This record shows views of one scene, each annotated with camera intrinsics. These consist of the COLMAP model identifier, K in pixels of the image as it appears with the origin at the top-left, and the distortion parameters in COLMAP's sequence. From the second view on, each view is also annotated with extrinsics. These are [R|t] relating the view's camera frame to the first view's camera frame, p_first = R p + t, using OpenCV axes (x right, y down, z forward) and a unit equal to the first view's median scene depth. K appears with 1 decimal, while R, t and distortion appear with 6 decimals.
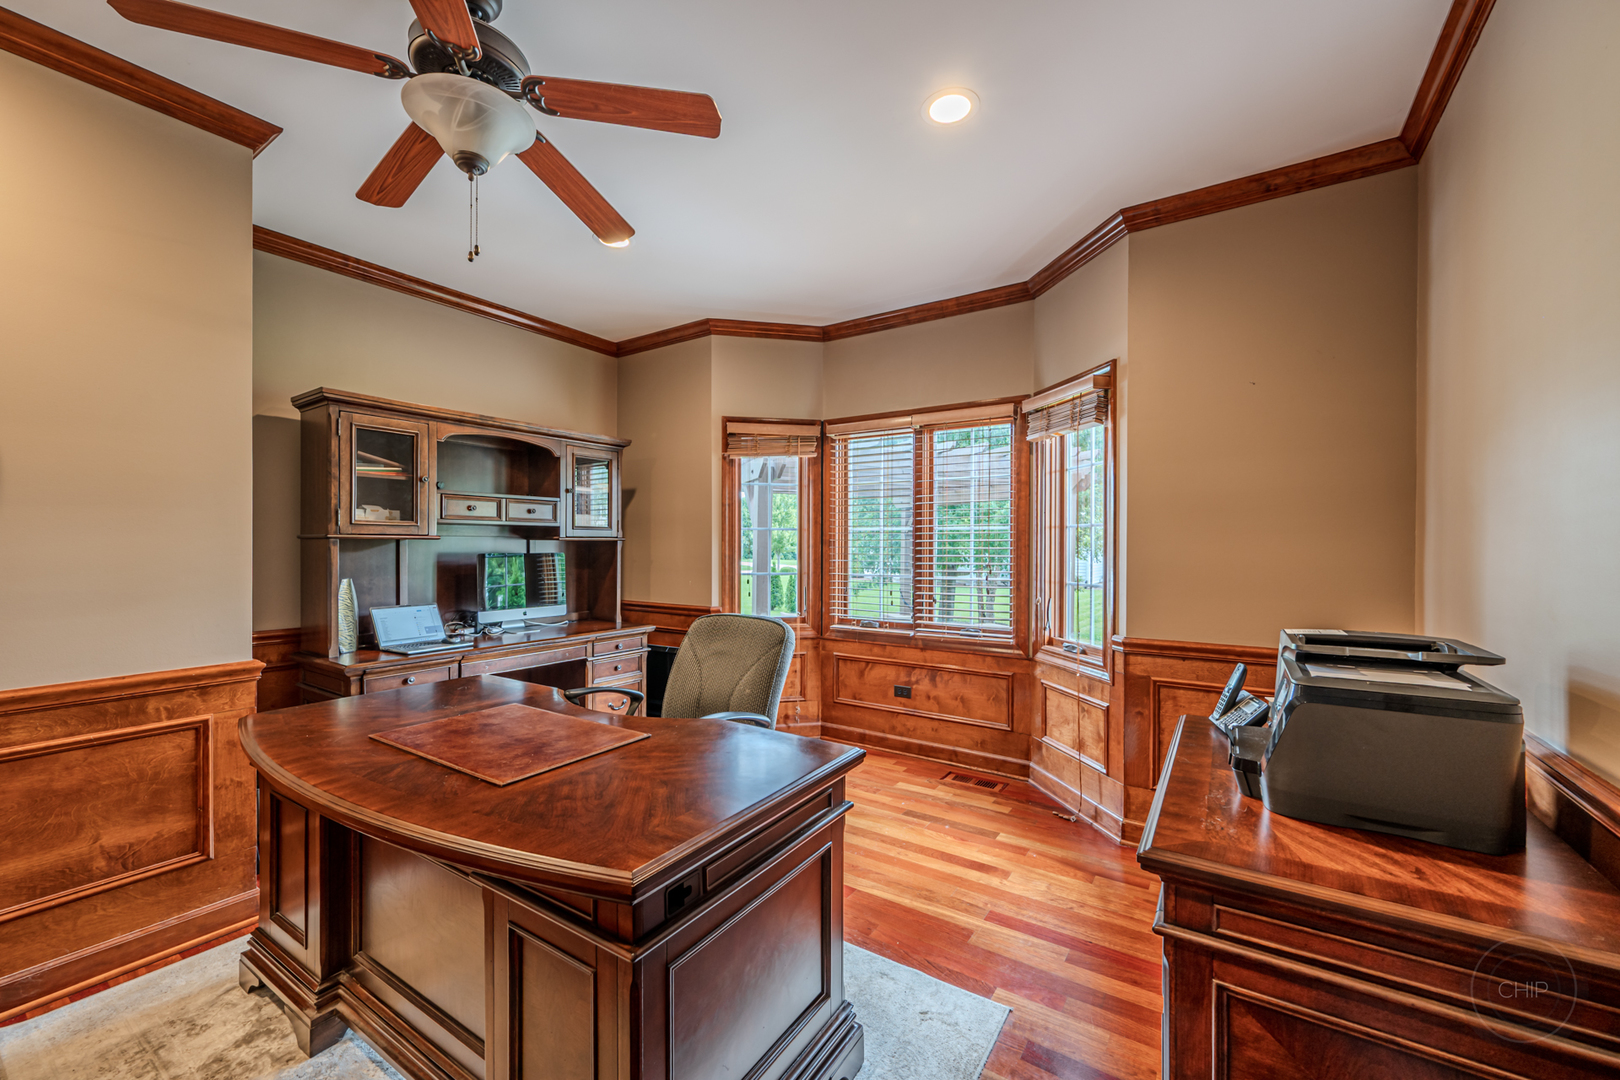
lens RADIAL K [[639.3, 0, 811.1], [0, 639.3, 544.4], [0, 0, 1]] dist [0.000328, 0.000195]
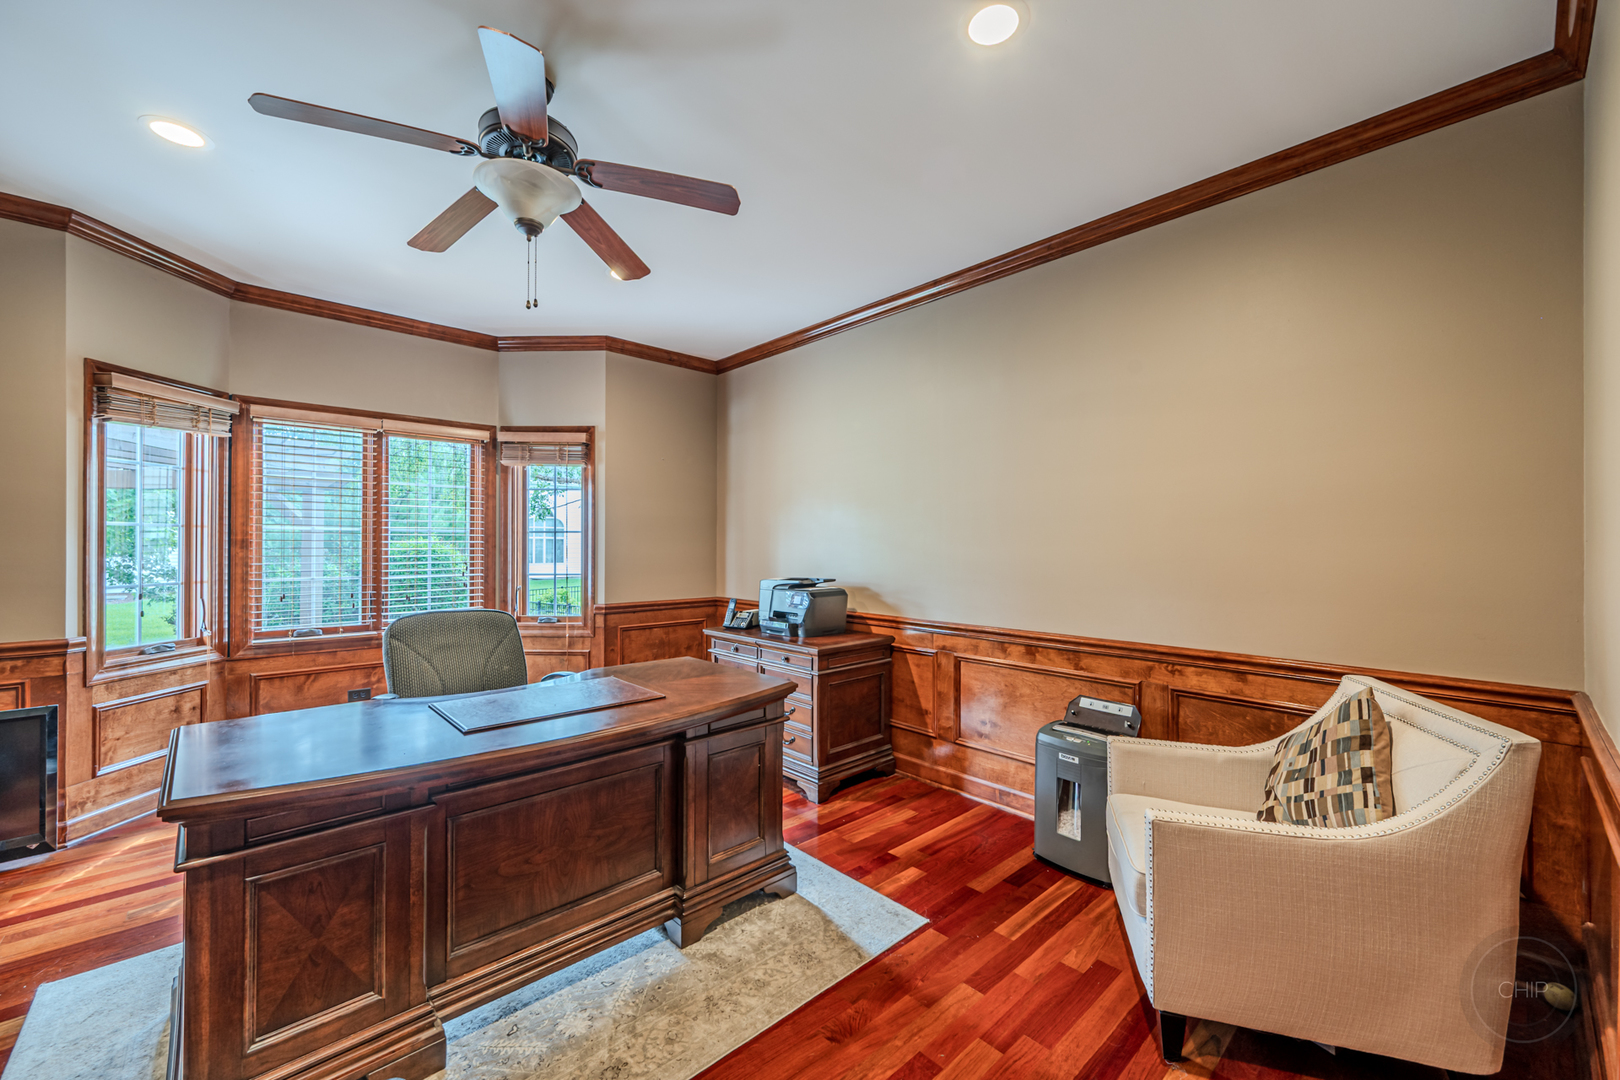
lens RADIAL K [[639.3, 0, 819.7], [0, 639.3, 542.6], [0, 0, 1]] dist [0.000328, 0.000195]
pose [[0.225224, 0.003513, 0.974301, -0.640750], [-0.001807, 0.999993, -0.003188, -0.002375], [-0.974305, -0.001042, 0.225229, 0.084086]]
